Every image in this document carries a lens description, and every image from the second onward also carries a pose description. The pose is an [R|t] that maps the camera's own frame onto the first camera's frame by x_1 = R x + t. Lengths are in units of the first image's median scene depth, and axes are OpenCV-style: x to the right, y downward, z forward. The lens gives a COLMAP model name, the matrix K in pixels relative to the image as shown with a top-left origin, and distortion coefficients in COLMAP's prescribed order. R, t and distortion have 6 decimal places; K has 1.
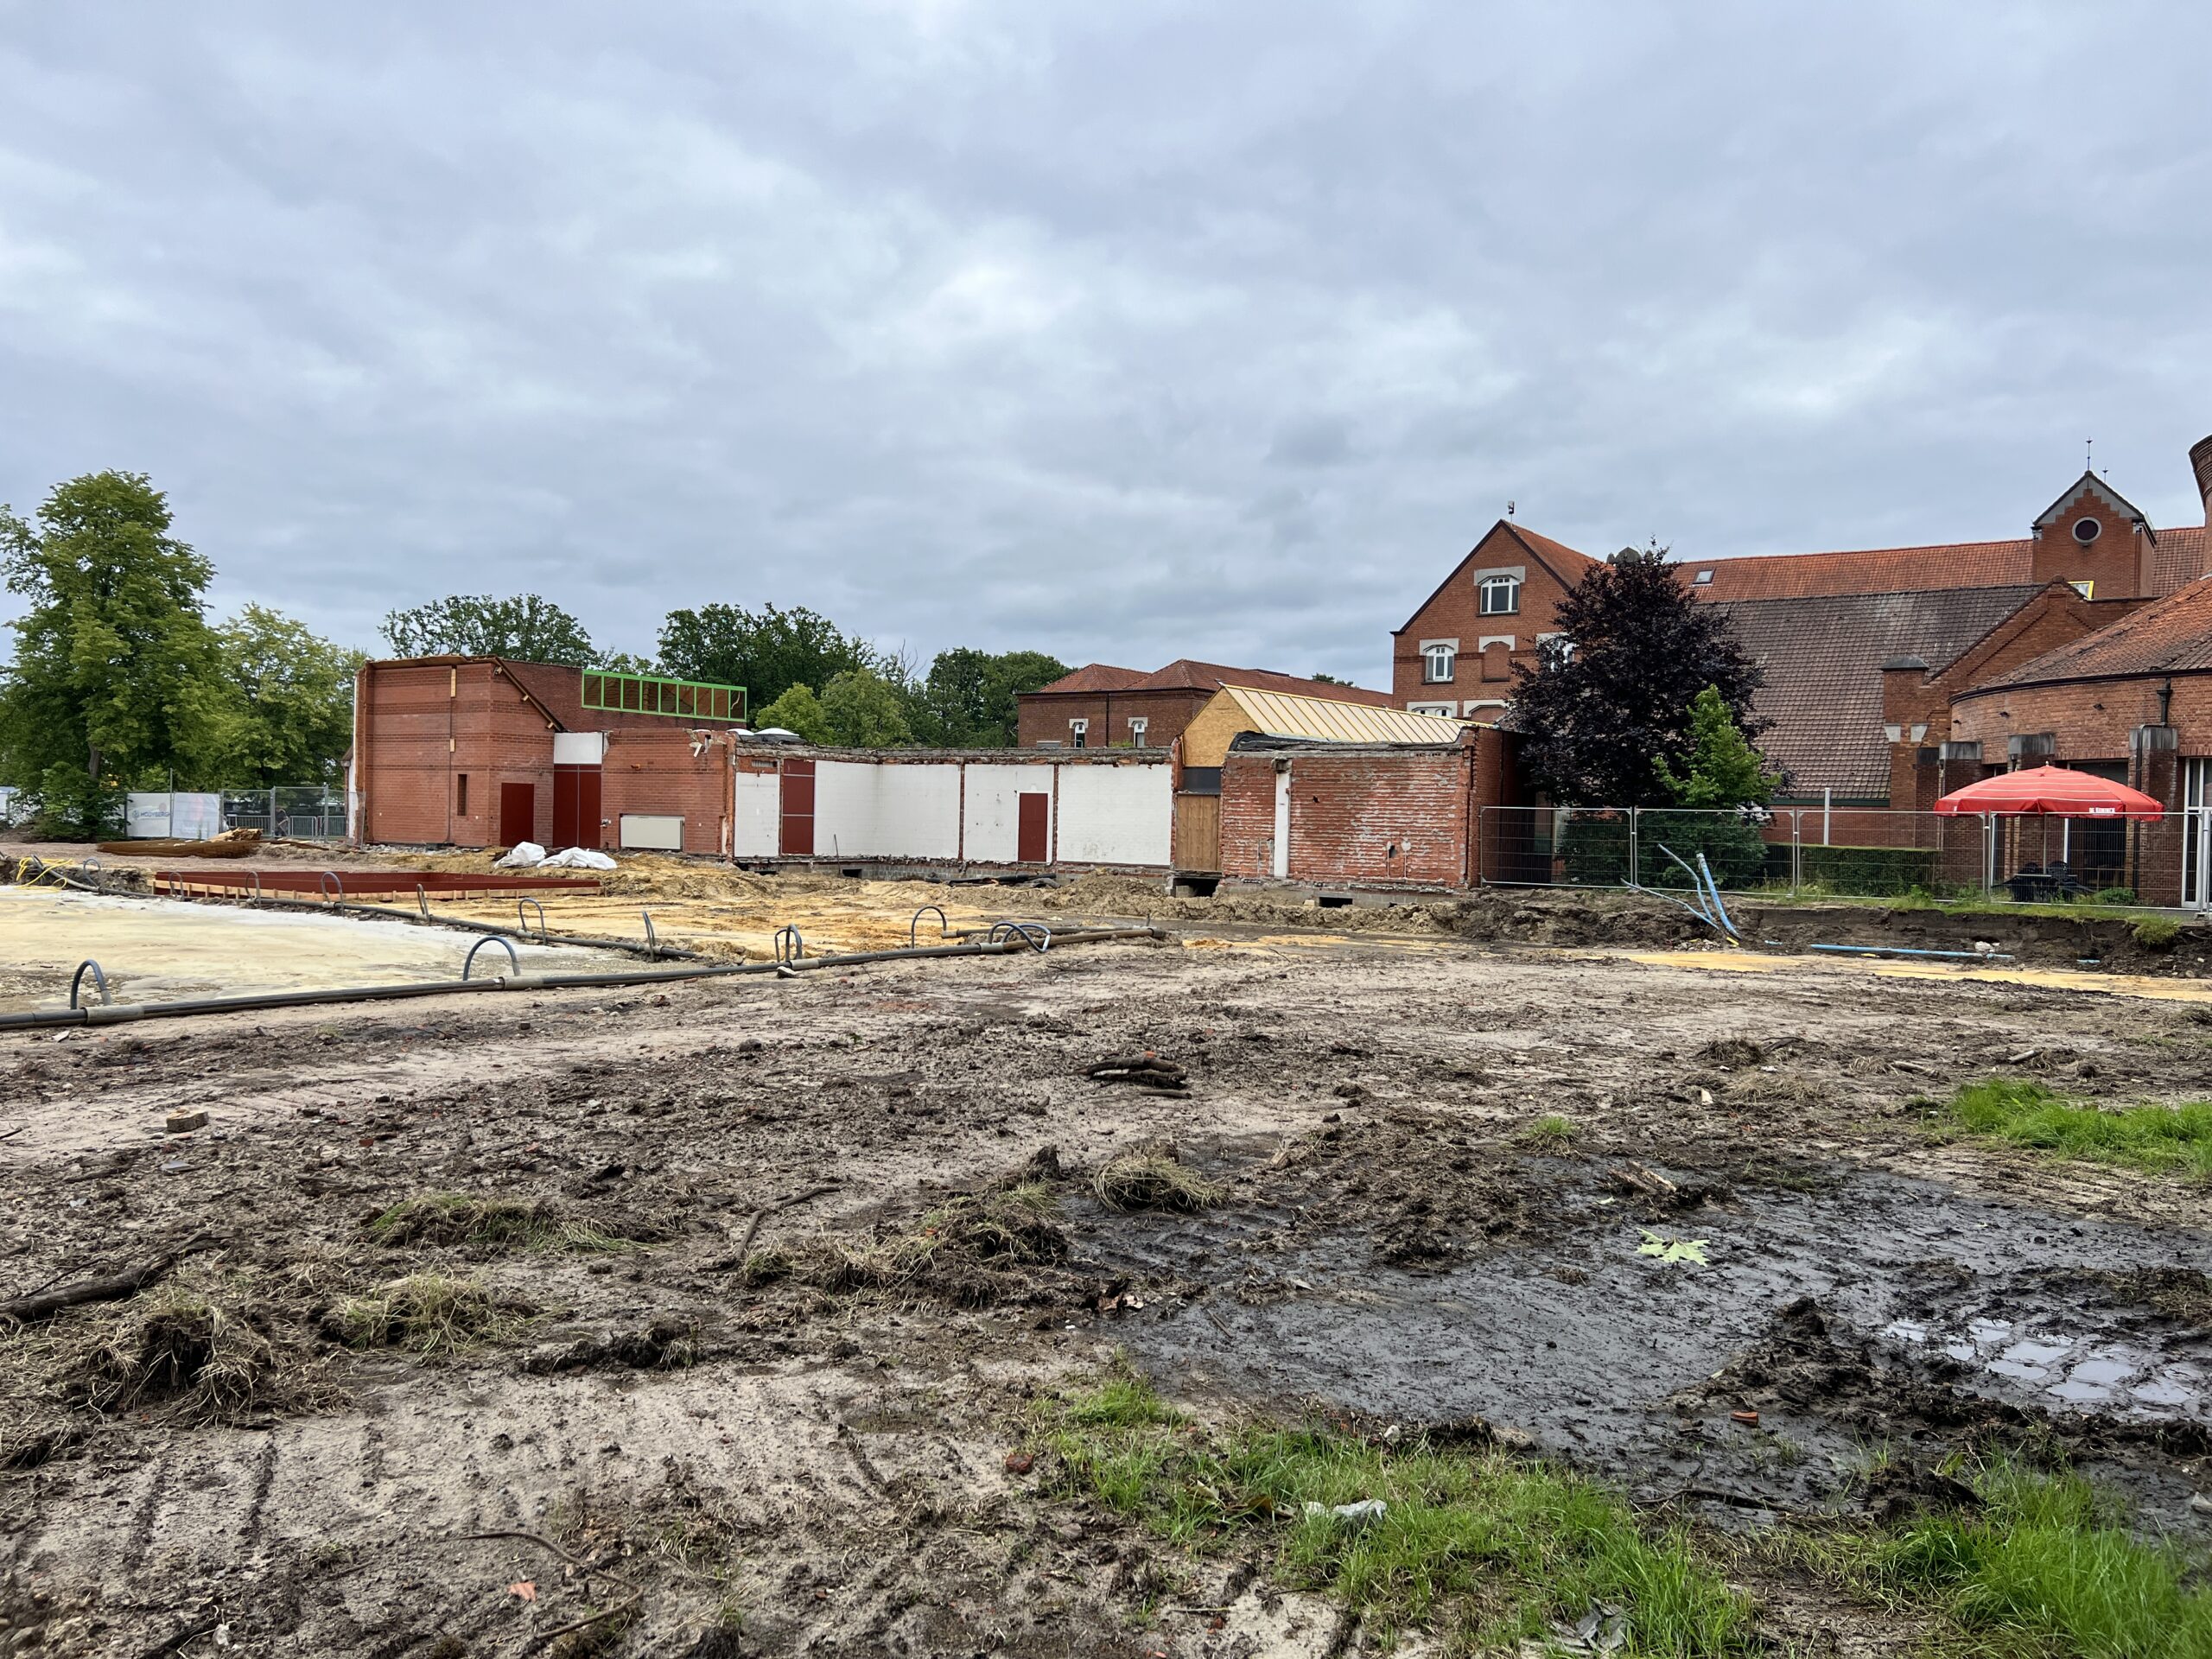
lens RADIAL K [[1658.6, 0, 1092.5], [0, 1658.6, 843.0], [0, 0, 1]] dist [0.066025, -0.076472]
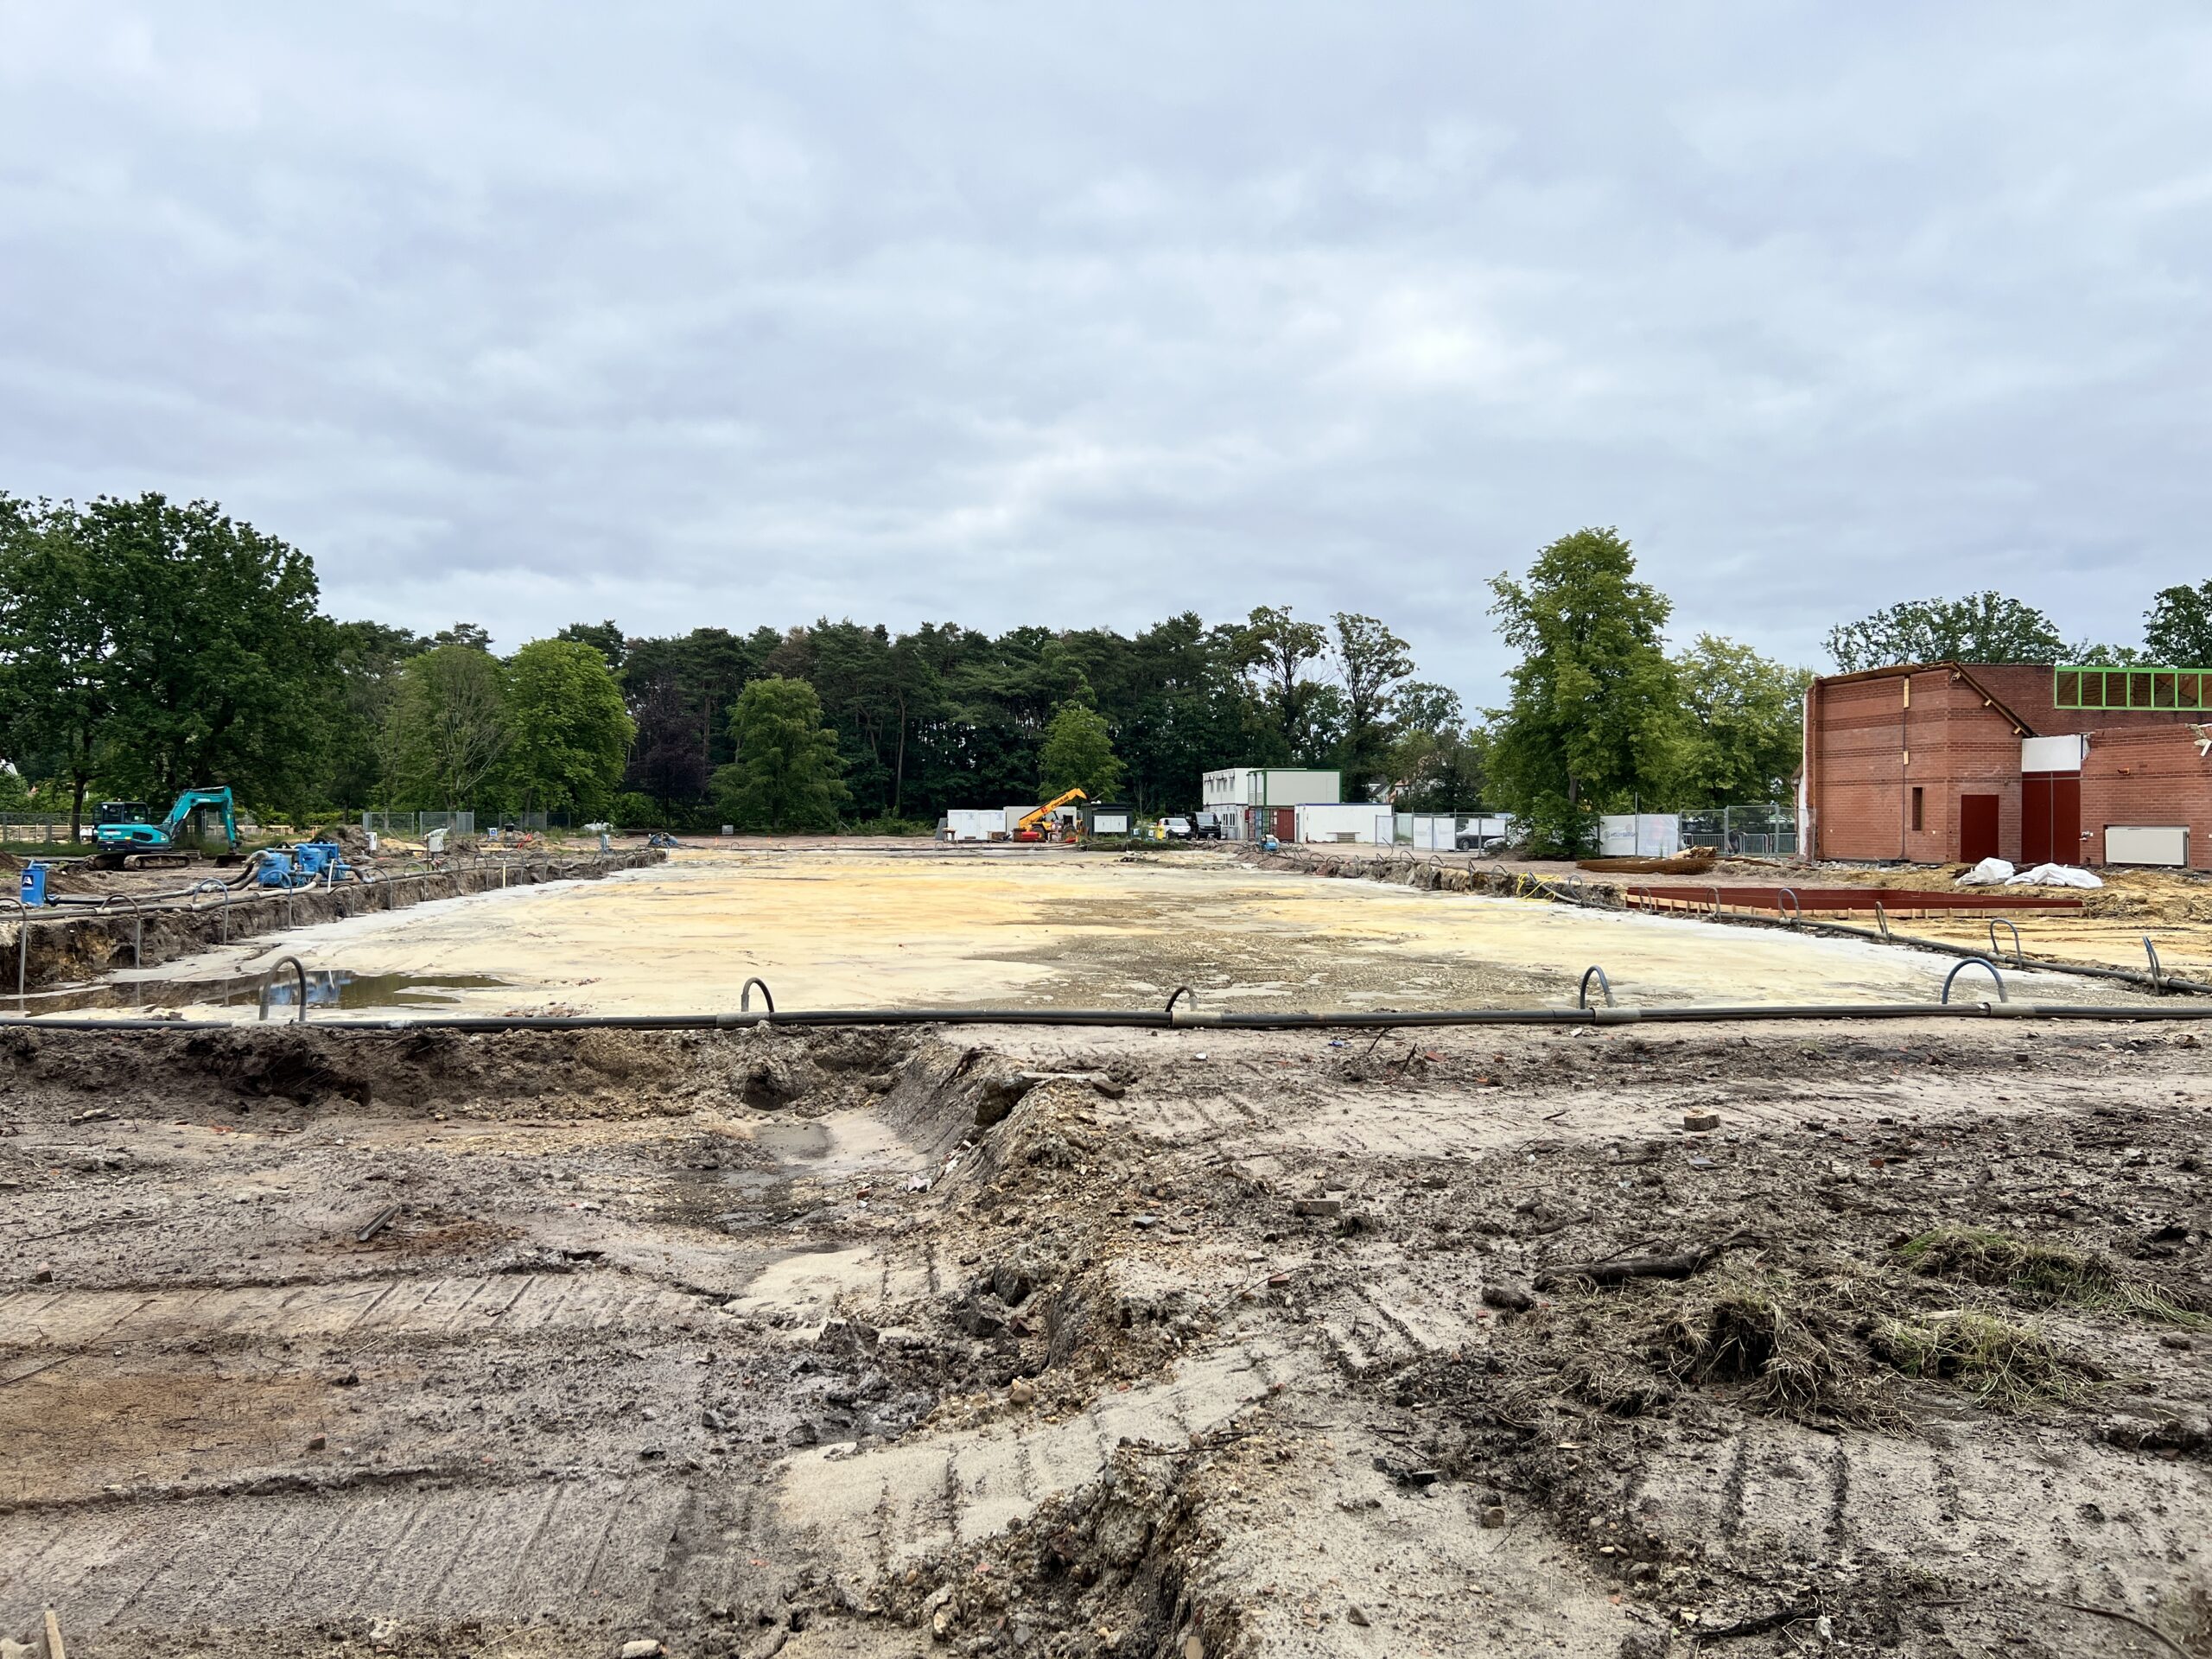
lens RADIAL K [[1658.6, 0, 1091.9], [0, 1658.6, 830.0], [0, 0, 1]] dist [0.066025, -0.076472]
pose [[0.686447, -0.018861, -0.726935, -0.013036], [0.005938, 0.999776, -0.020333, -0.000391], [0.727155, 0.009641, 0.686405, -0.009104]]
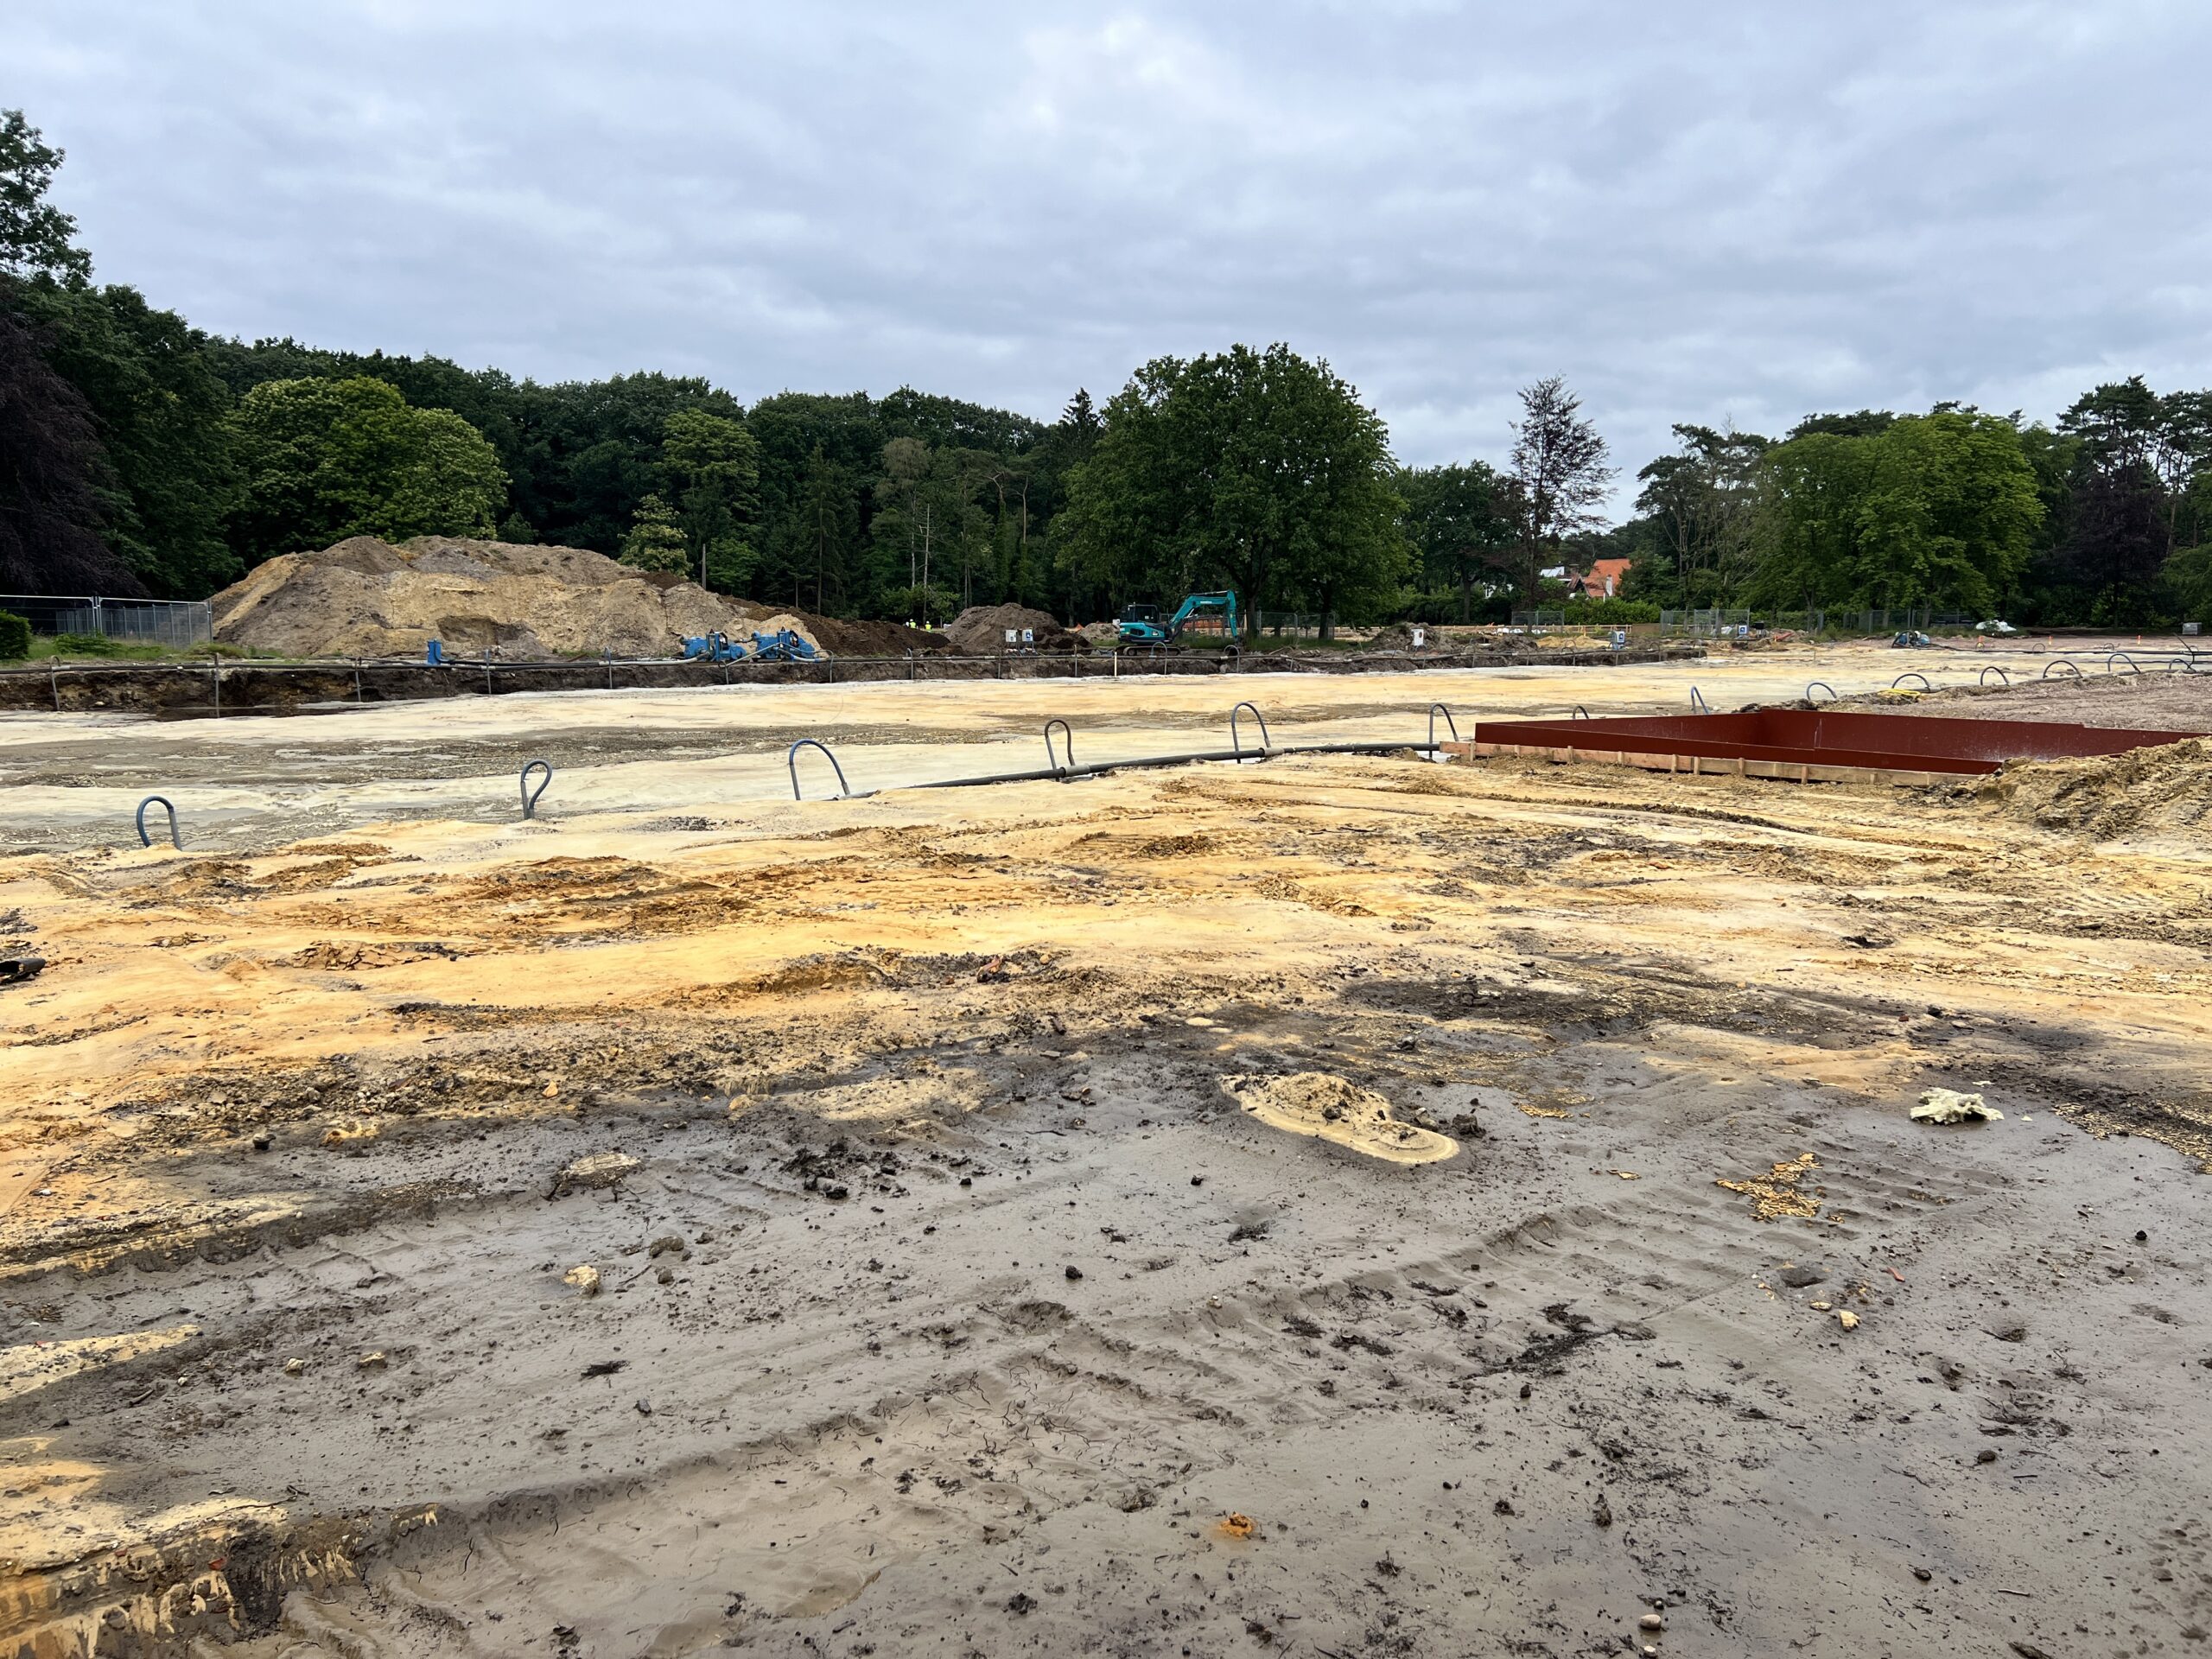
lens RADIAL K [[1658.6, 0, 1120.0], [0, 1658.6, 808.3], [0, 0, 1]] dist [0.066025, -0.076472]
pose [[-0.265256, 0.083058, -0.960594, 0.518468], [-0.017188, 0.995717, 0.090841, 0.000606], [0.964025, 0.040607, -0.262692, 2.921842]]
